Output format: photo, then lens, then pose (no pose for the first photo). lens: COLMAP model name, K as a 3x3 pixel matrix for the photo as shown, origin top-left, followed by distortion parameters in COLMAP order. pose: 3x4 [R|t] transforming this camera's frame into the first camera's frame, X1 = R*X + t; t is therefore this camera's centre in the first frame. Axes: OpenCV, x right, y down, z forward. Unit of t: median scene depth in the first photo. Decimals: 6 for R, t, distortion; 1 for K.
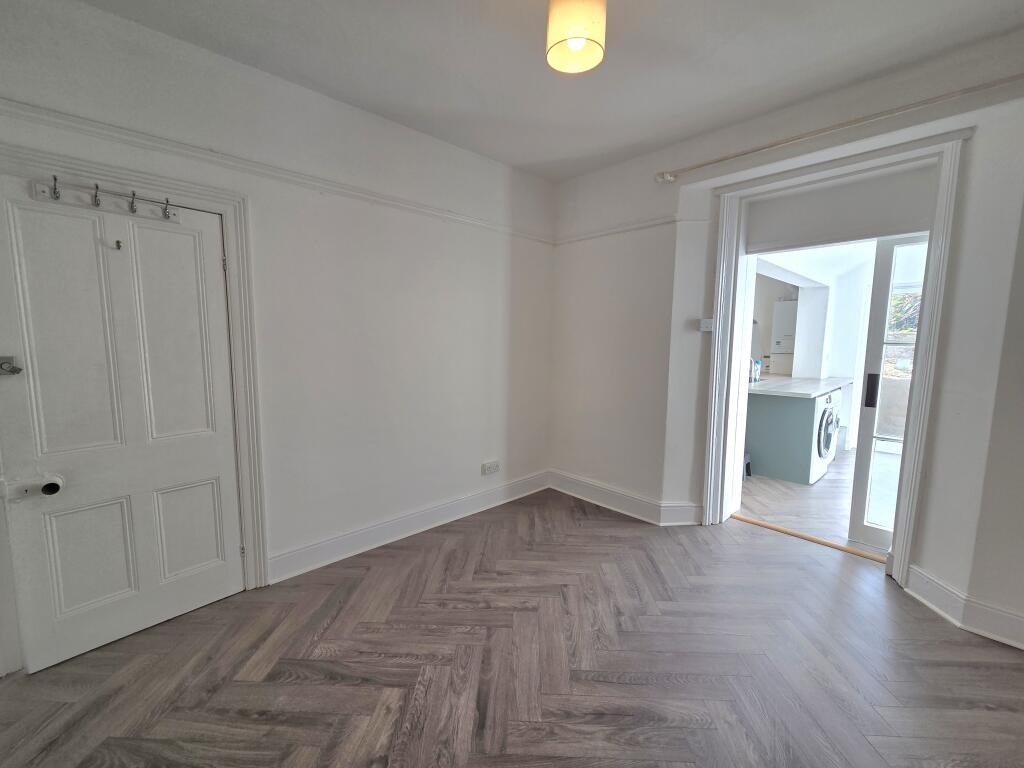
lens RADIAL K [[421.3, 0, 512.0], [0, 421.3, 384.0], [0, 0, 1]] dist [-0.003037, -0.000255]
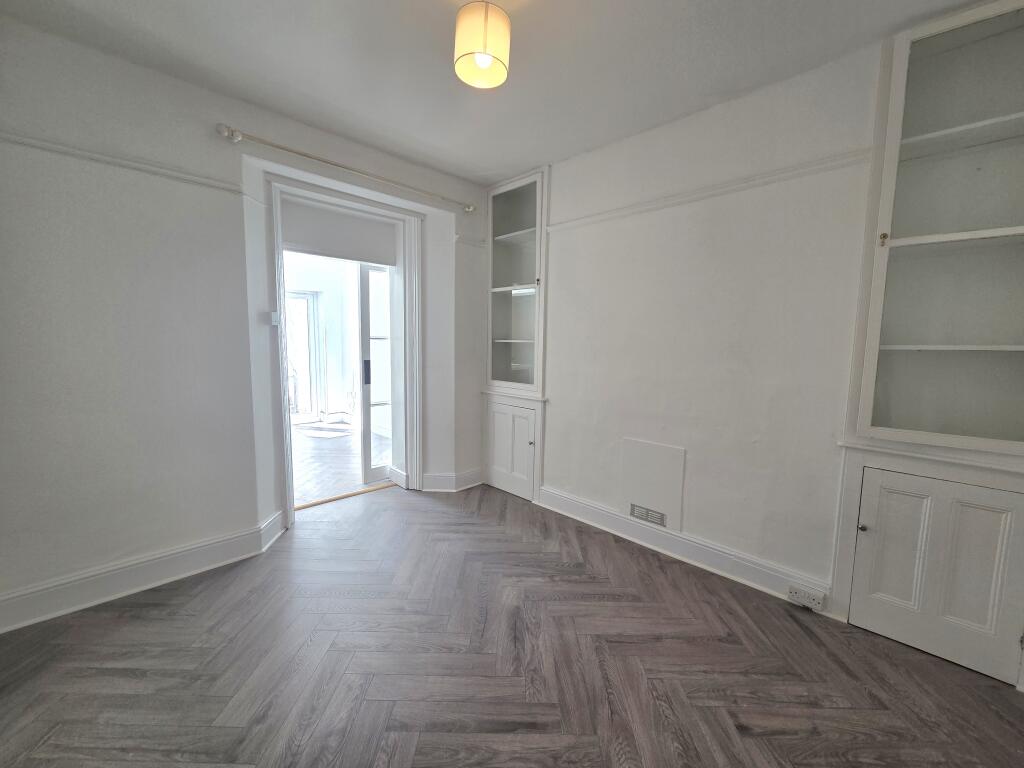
lens RADIAL K [[421.3, 0, 512.0], [0, 421.3, 384.0], [0, 0, 1]] dist [-0.003037, -0.000255]
pose [[-0.039527, -0.111638, 0.992963, -0.579576], [0.089519, 0.989347, 0.114795, -0.065979], [-0.995200, 0.093427, -0.029112, 0.597025]]
